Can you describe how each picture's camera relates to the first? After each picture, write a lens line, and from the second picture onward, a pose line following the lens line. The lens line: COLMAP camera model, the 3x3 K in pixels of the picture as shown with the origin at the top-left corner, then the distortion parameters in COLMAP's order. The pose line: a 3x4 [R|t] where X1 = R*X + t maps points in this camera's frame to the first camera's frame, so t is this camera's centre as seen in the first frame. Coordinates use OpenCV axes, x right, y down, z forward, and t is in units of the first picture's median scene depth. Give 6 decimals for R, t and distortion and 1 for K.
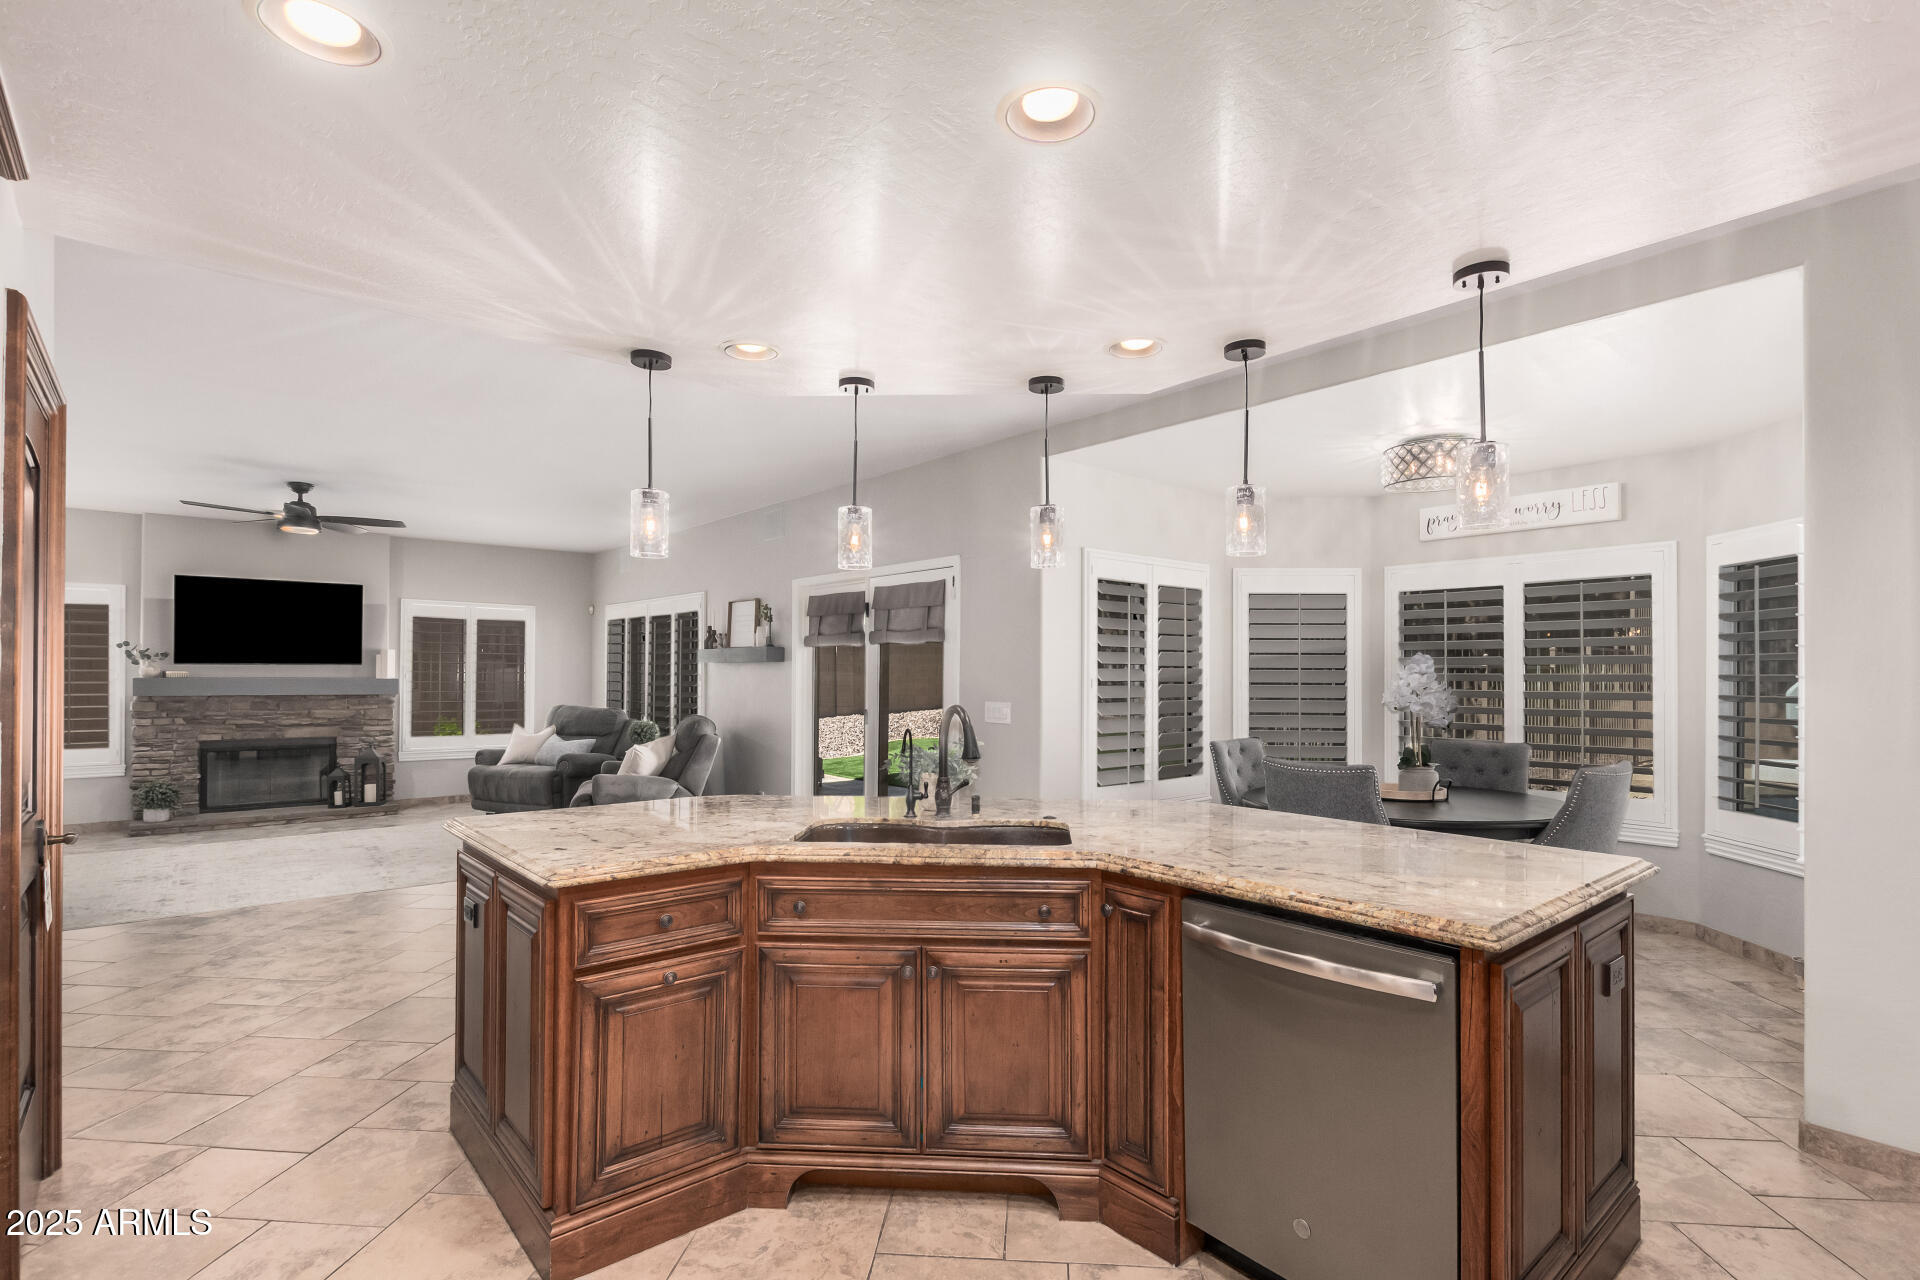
lens RADIAL K [[924.7, 0, 980.8], [0, 924.7, 665.6], [0, 0, 1]] dist [0.000005, -0.000289]
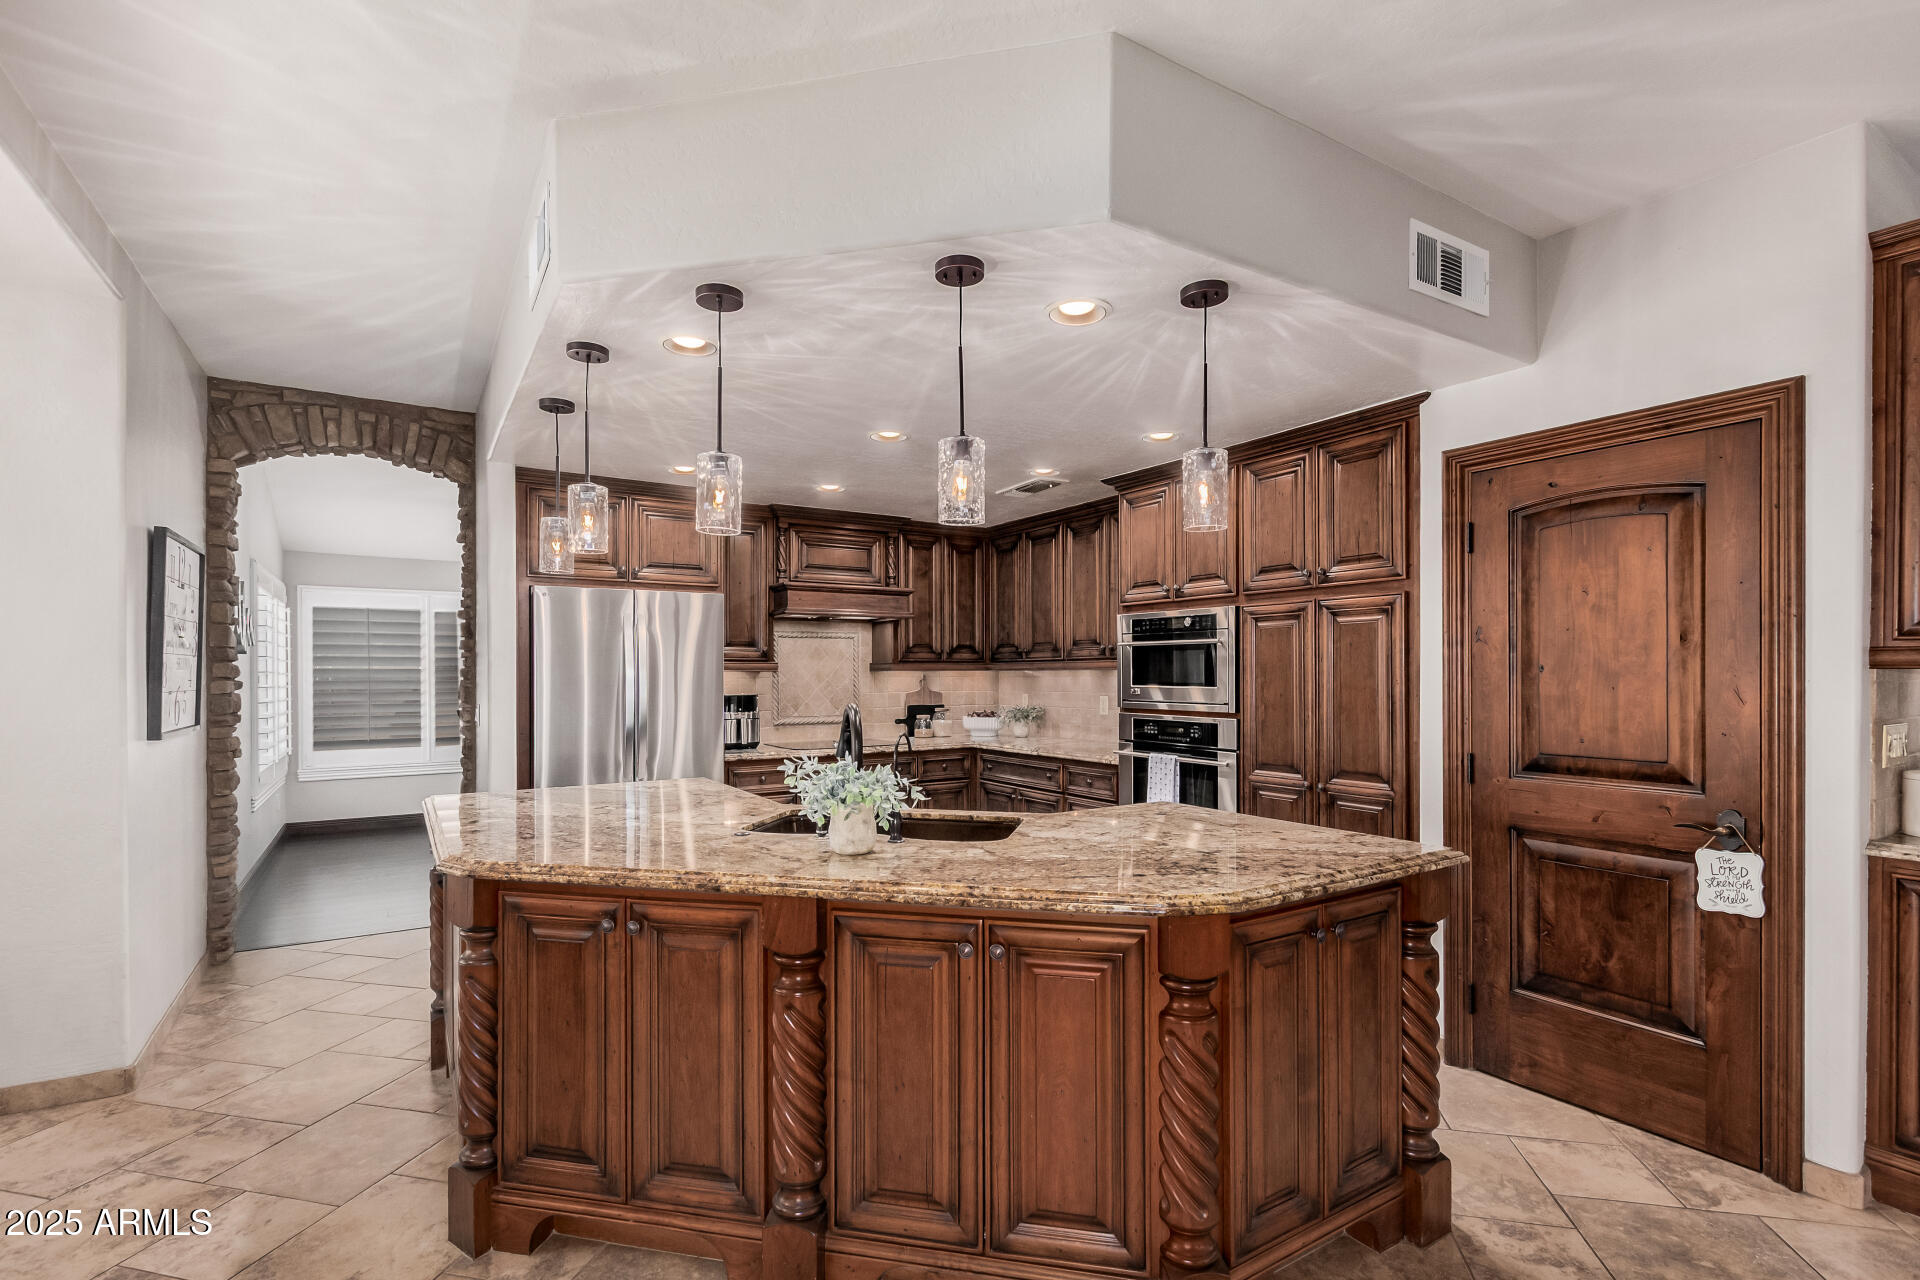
lens RADIAL K [[893.7, 0, 964.7], [0, 893.7, 674.6], [0, 0, 1]] dist [0.002421, -0.001379]
pose [[-0.988489, -0.002672, 0.151269, -0.096006], [-0.003514, 0.999980, -0.005299, 0.007061], [-0.151252, -0.005770, -0.988478, 0.662885]]
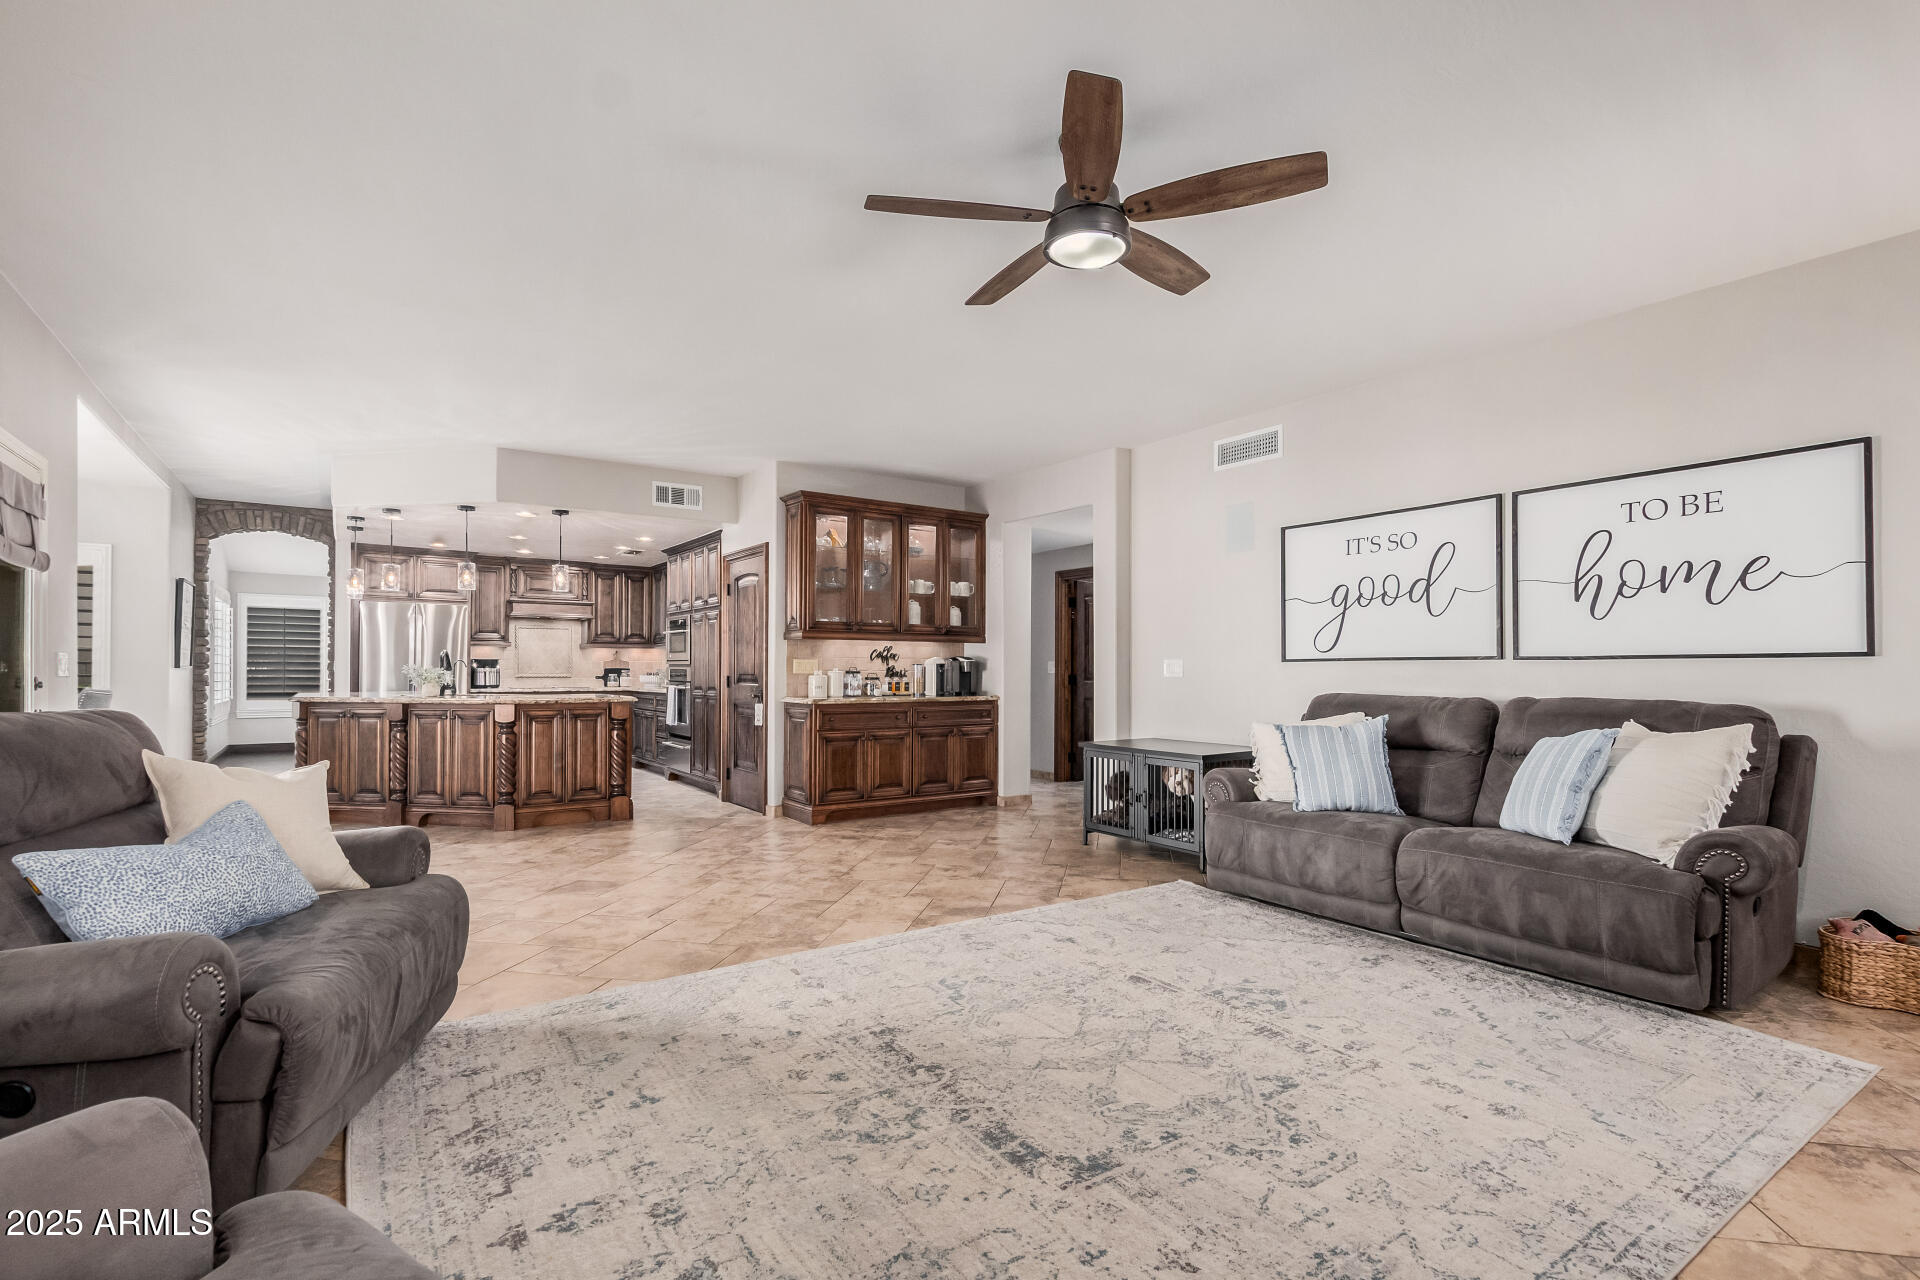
lens RADIAL K [[882.2, 0, 959.1], [0, 882.2, 662.7], [0, 0, 1]] dist [0.003945, -0.000175]
pose [[-0.994576, -0.007262, 0.103763, -0.604619], [-0.008810, 0.999856, -0.014473, 0.036272], [-0.103643, -0.015309, -0.994497, 1.174600]]
